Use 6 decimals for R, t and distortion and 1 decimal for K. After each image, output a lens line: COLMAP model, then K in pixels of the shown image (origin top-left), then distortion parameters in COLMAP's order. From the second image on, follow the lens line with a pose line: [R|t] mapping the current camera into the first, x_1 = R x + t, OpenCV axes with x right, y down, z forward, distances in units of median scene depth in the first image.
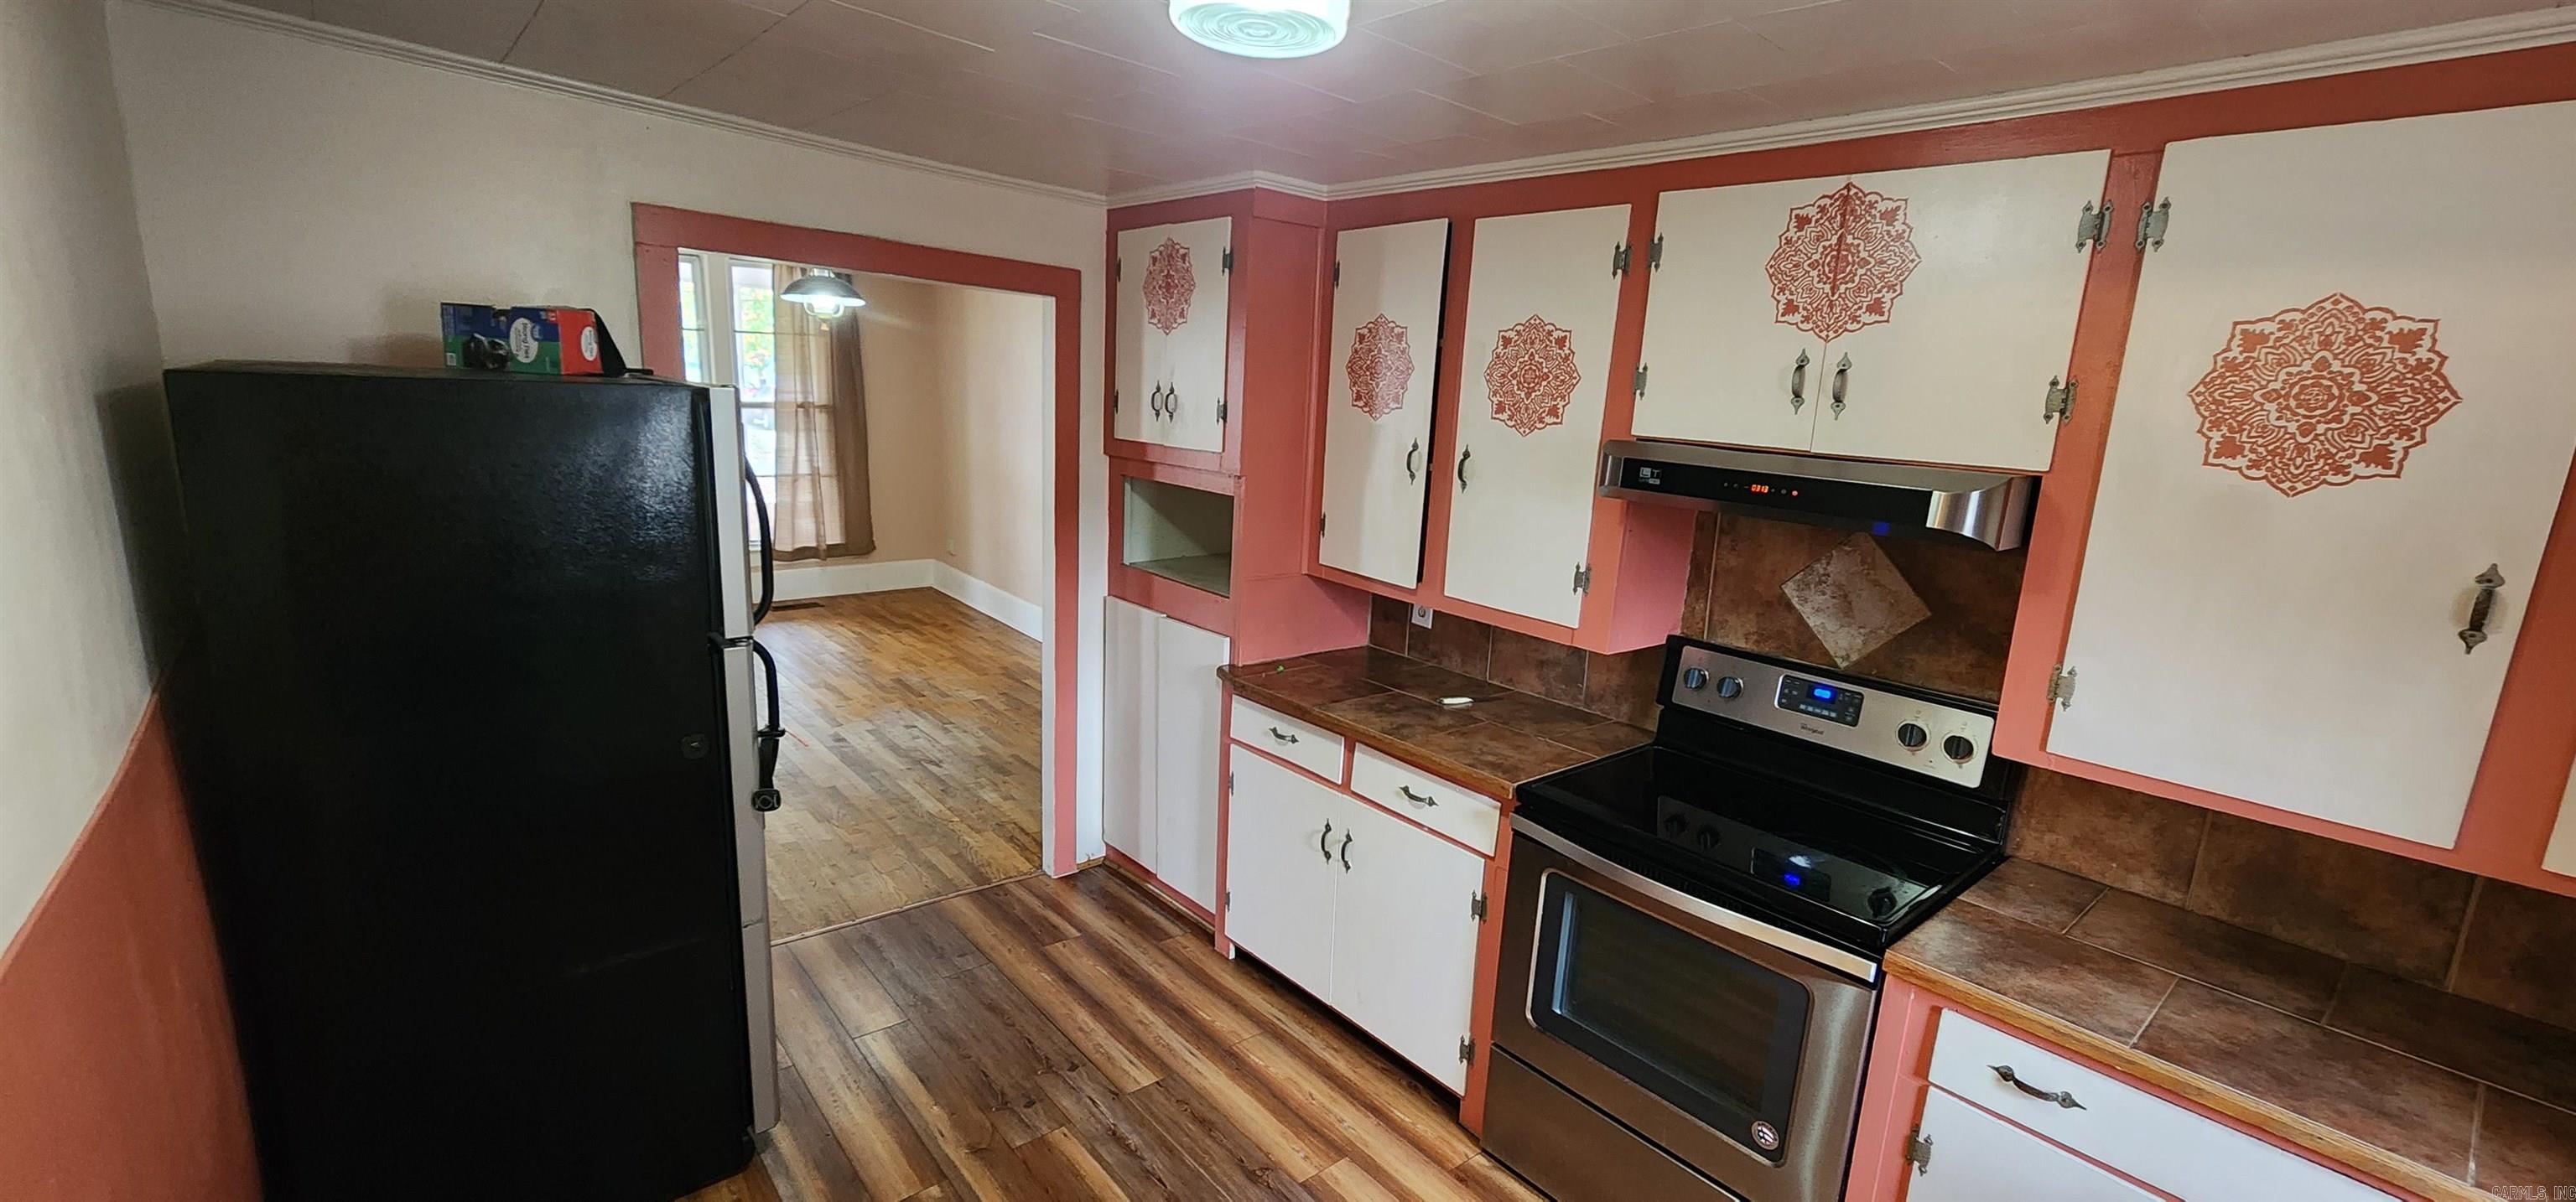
lens RADIAL K [[1055.5, 0, 1295.8], [0, 1055.5, 607.8], [0, 0, 1]] dist [-0.007753, 0.001370]
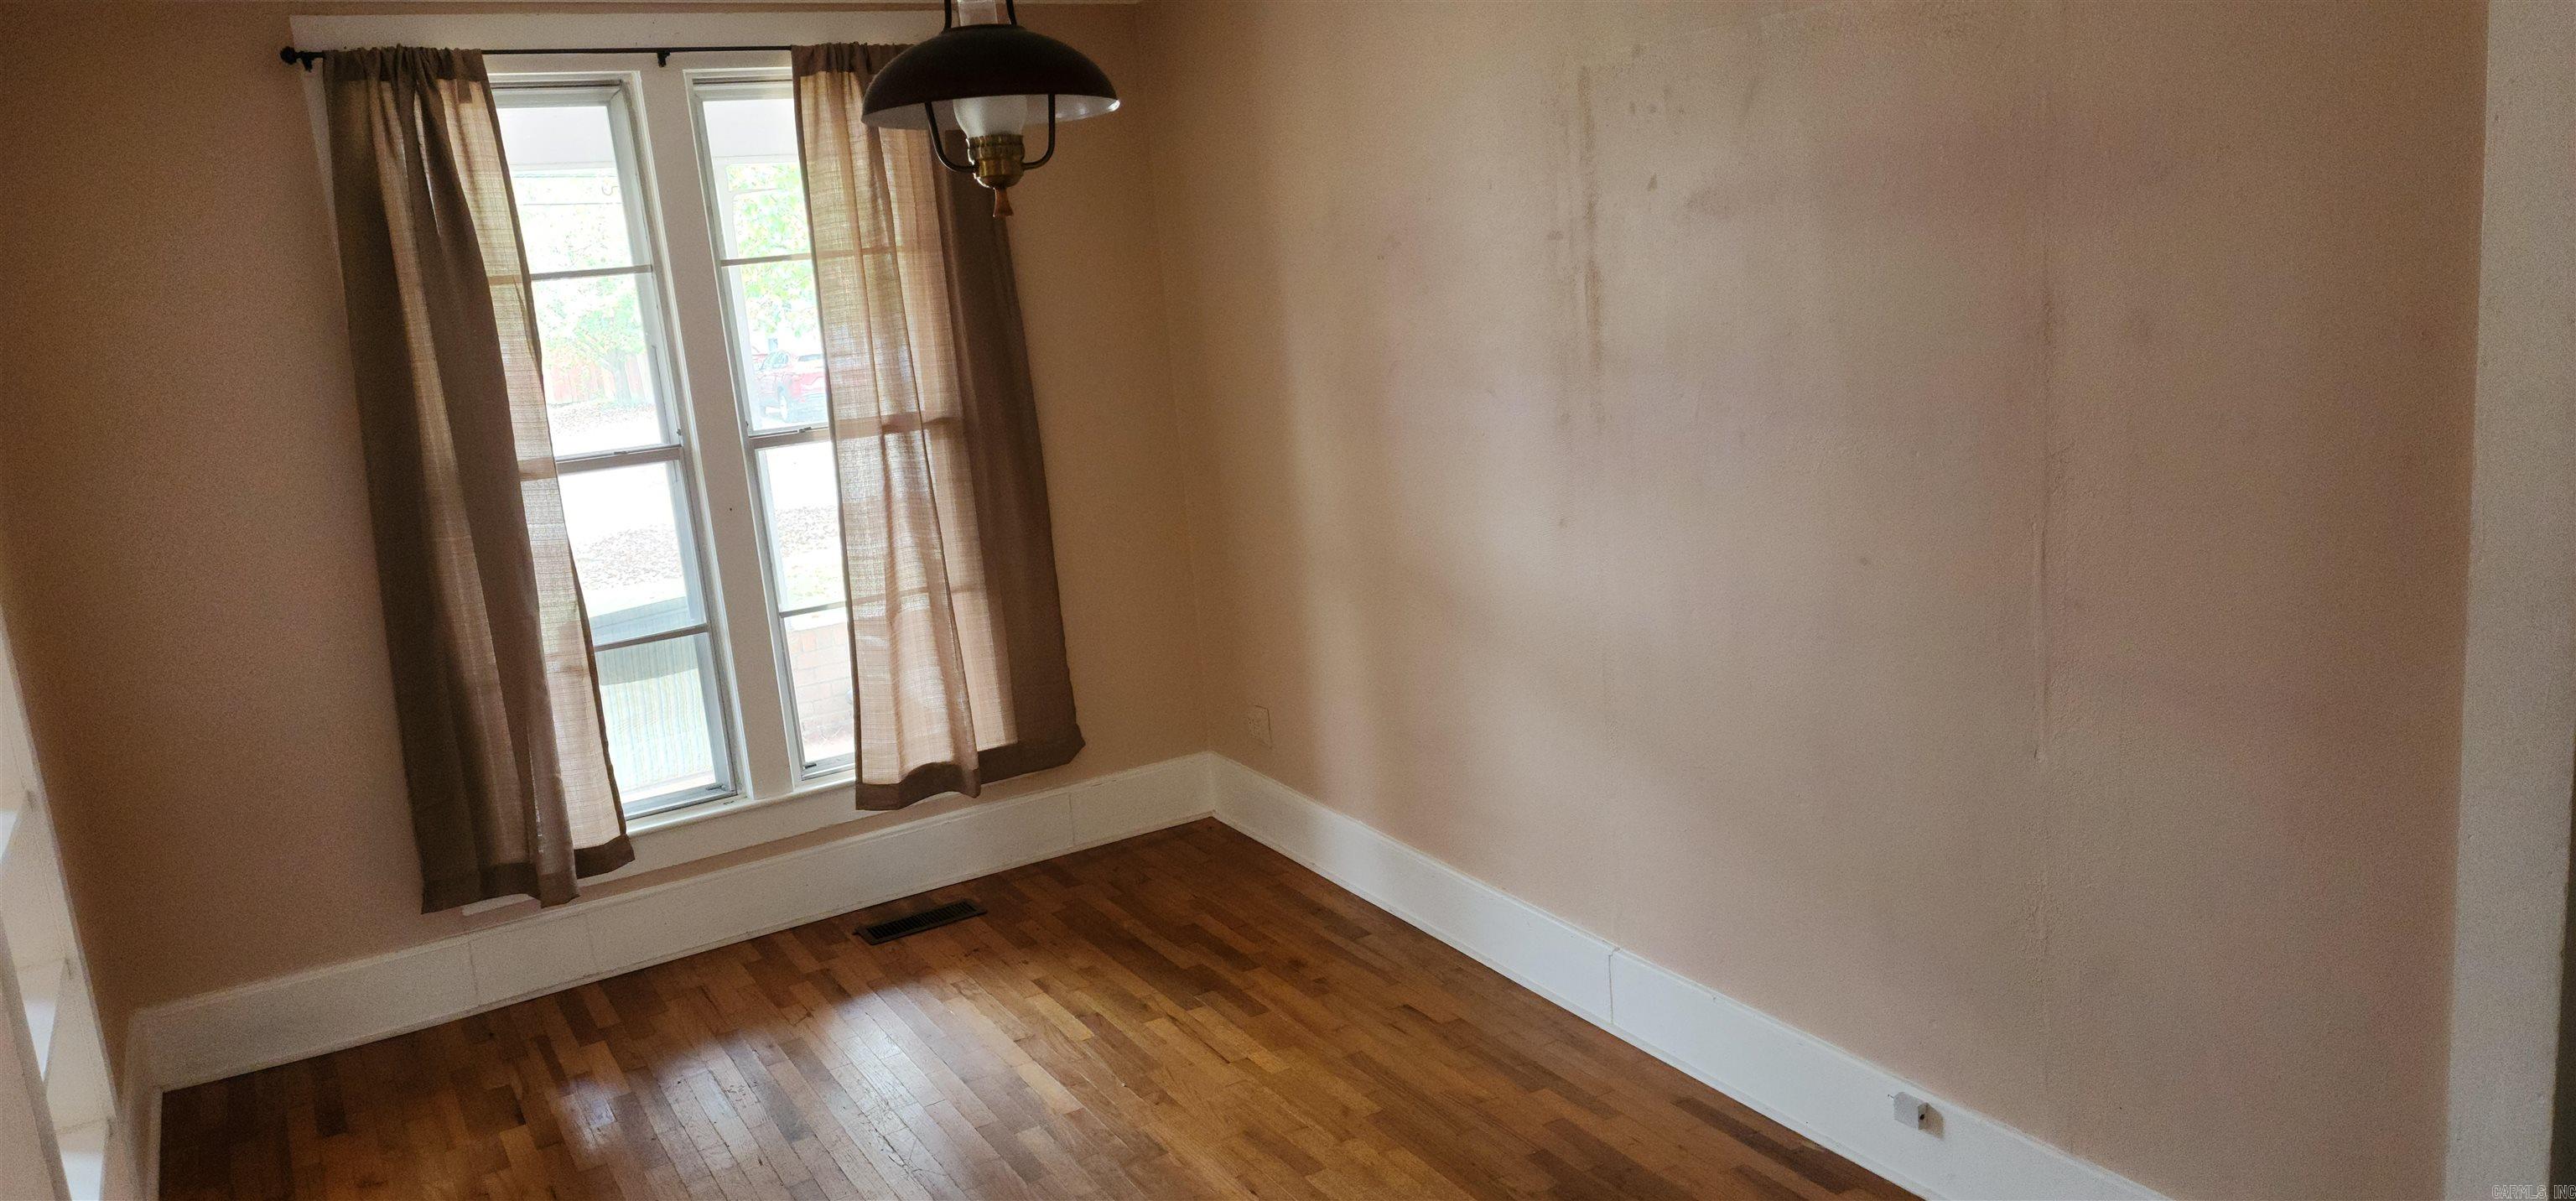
lens RADIAL K [[1695.0, 0, 1292.0], [0, 1695.0, 618.7], [0, 0, 1]] dist [0.039901, -0.040976]
pose [[0.978121, -0.087472, -0.188755, -0.200079], [0.088341, 0.996083, -0.003823, -0.100694], [0.188350, -0.012936, 0.982017, 0.383592]]
